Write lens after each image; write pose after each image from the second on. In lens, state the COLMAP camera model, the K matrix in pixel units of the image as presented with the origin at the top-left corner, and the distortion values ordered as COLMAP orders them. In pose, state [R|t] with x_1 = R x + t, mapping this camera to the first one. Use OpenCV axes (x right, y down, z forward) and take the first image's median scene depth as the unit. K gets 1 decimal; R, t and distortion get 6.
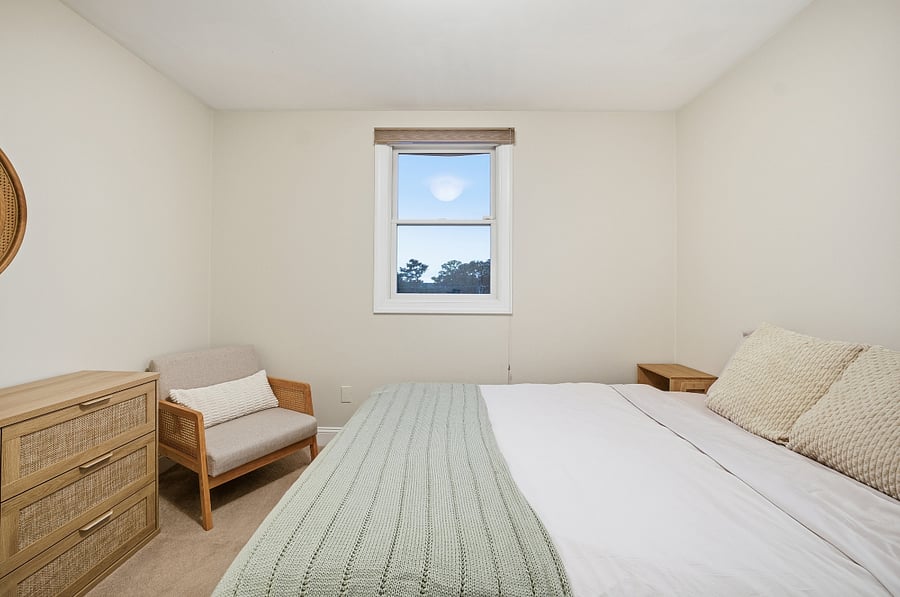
lens RADIAL K [[366.2, 0, 449.7], [0, 366.2, 283.7], [0, 0, 1]] dist [-0.026379, 0.006291]
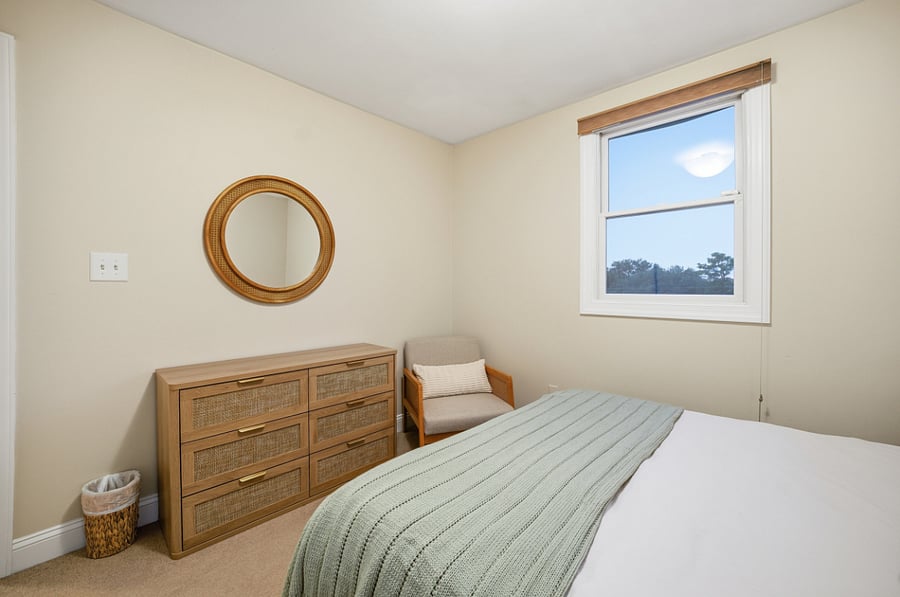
lens RADIAL K [[367.1, 0, 445.2], [0, 367.1, 287.3], [0, 0, 1]] dist [-0.029317, 0.008114]
pose [[0.732133, -0.006121, -0.681134, 0.200414], [0.011485, 0.999928, 0.003358, 0.003403], [0.681064, -0.010281, 0.732151, 0.068385]]
